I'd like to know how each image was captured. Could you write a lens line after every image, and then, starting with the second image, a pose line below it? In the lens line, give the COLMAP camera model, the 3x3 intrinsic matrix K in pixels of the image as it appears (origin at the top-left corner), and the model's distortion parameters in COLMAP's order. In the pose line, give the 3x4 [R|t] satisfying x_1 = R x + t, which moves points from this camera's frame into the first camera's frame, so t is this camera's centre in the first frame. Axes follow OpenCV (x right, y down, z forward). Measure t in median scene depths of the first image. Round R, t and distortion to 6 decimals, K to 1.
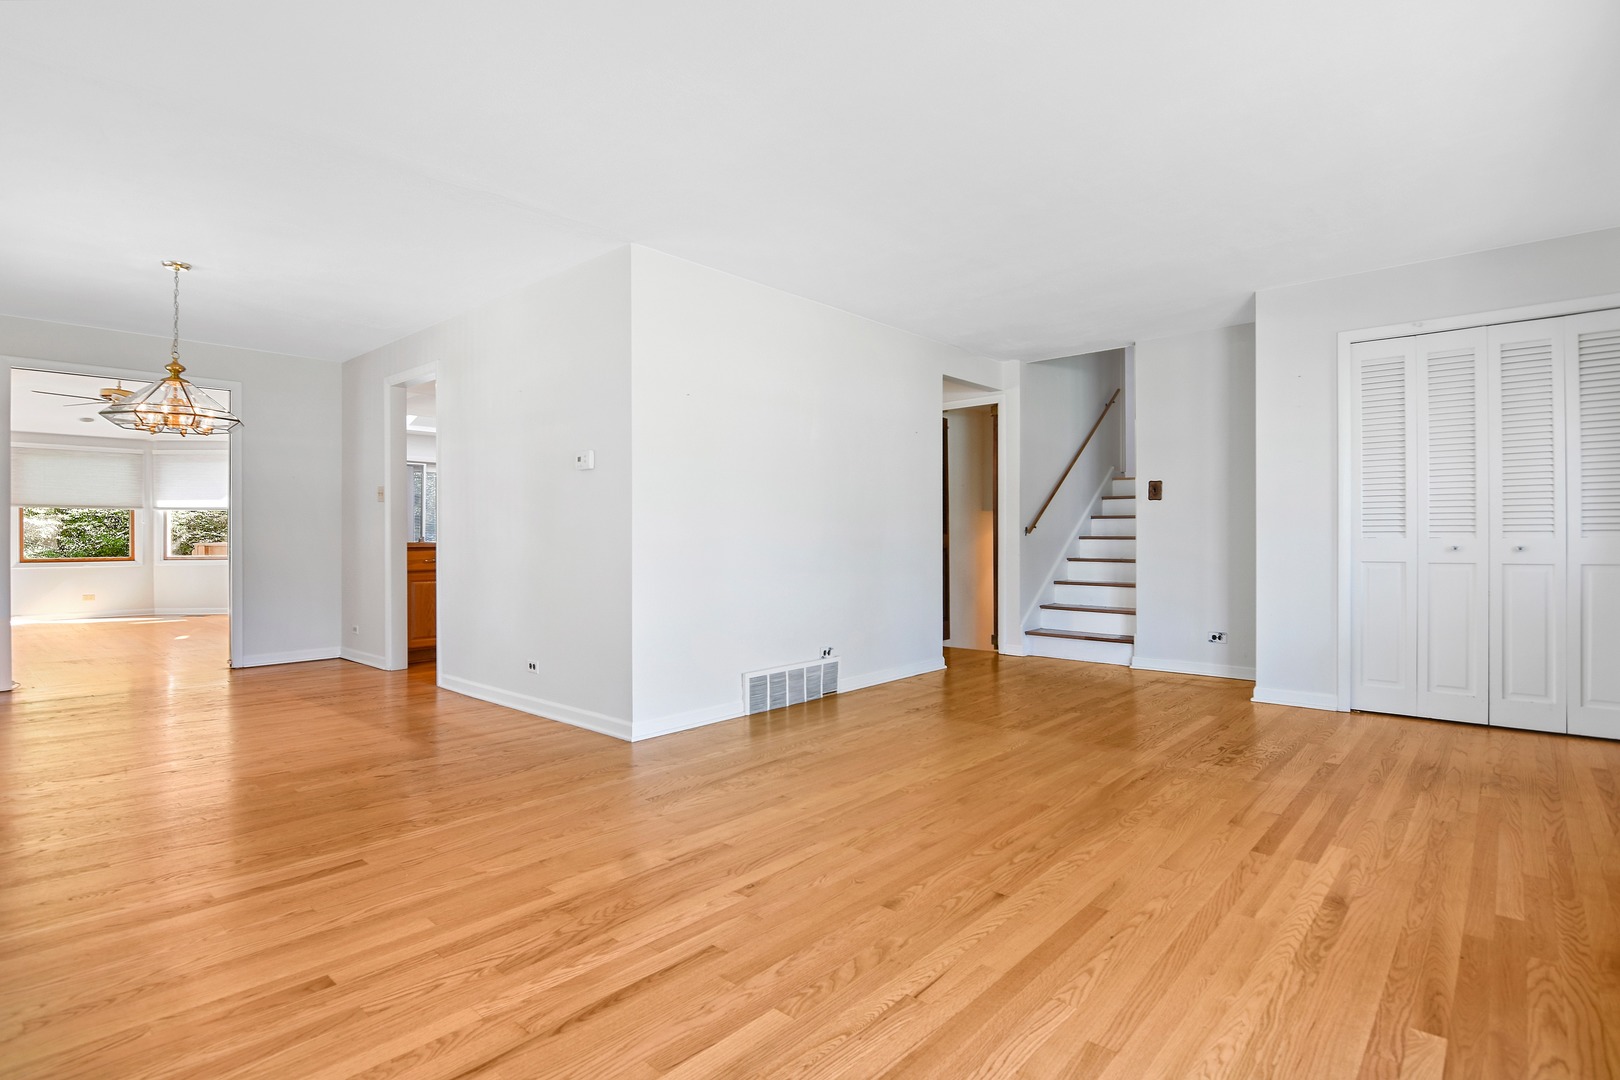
lens RADIAL K [[799.4, 0, 807.1], [0, 799.4, 541.1], [0, 0, 1]] dist [-0.015719, -0.000897]
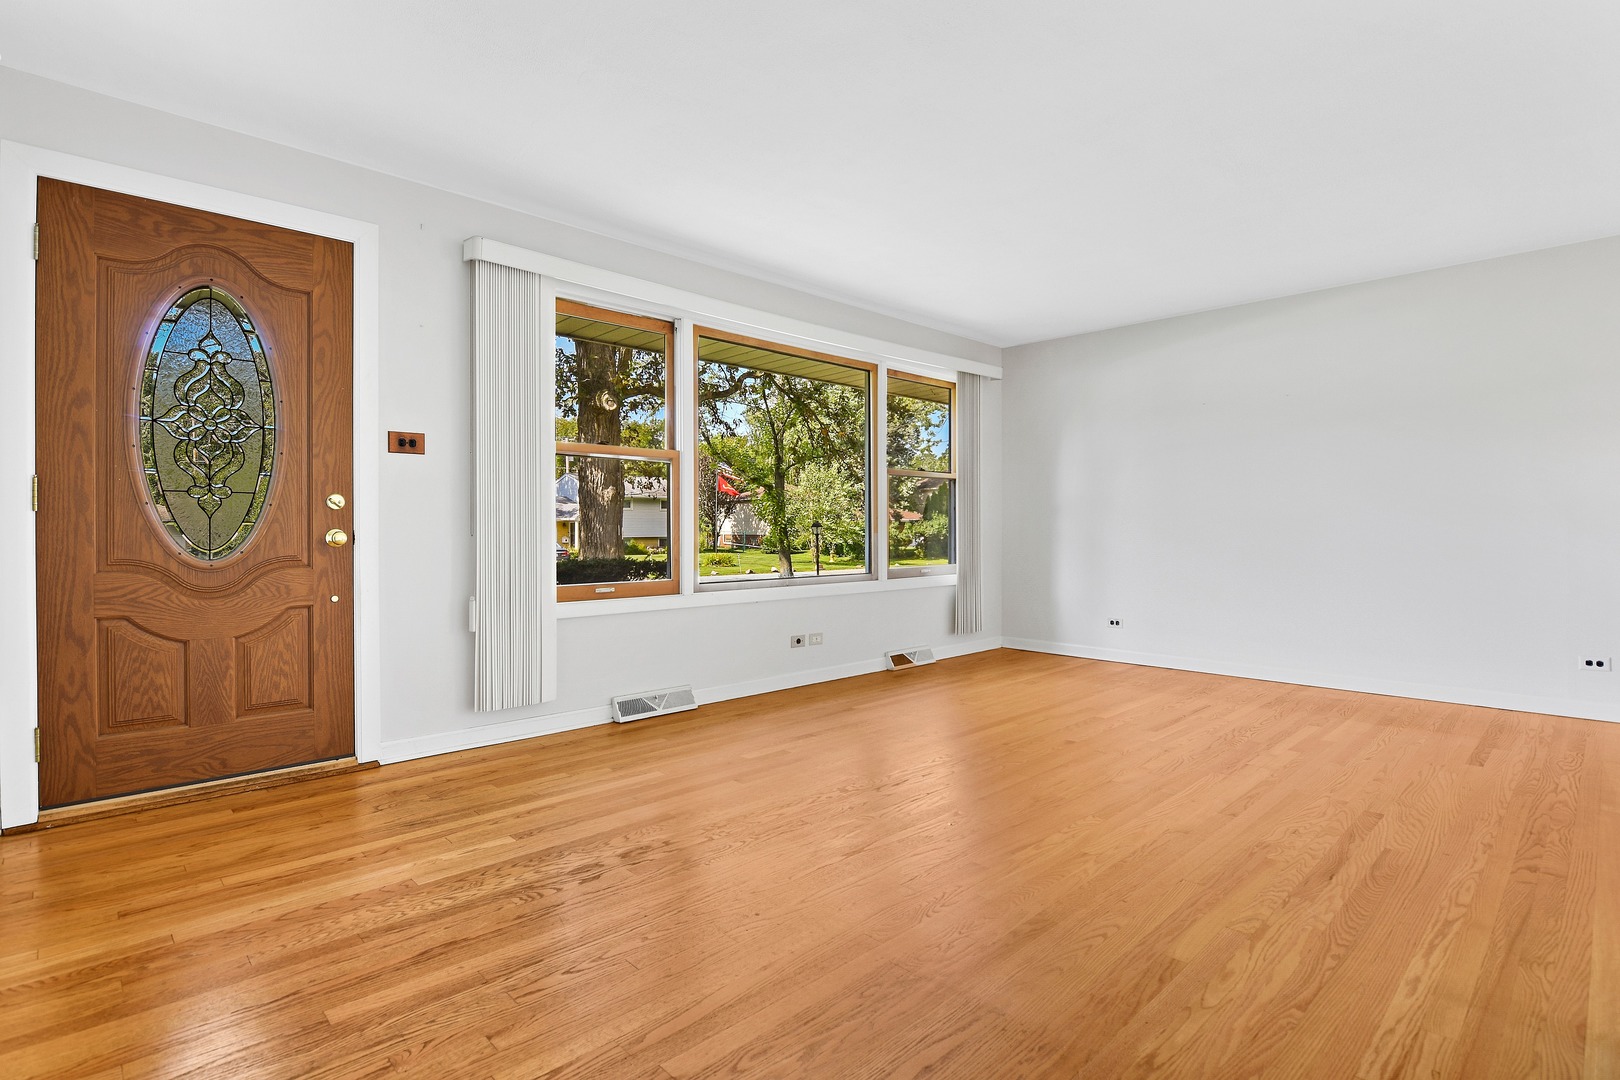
lens RADIAL K [[799.4, 0, 810.3], [0, 799.4, 536.1], [0, 0, 1]] dist [-0.015719, -0.000897]
pose [[-0.997531, 0.002830, 0.070168, 0.219799], [0.003601, 0.999935, 0.010861, -0.002529], [-0.070132, 0.011087, -0.997476, 1.112921]]
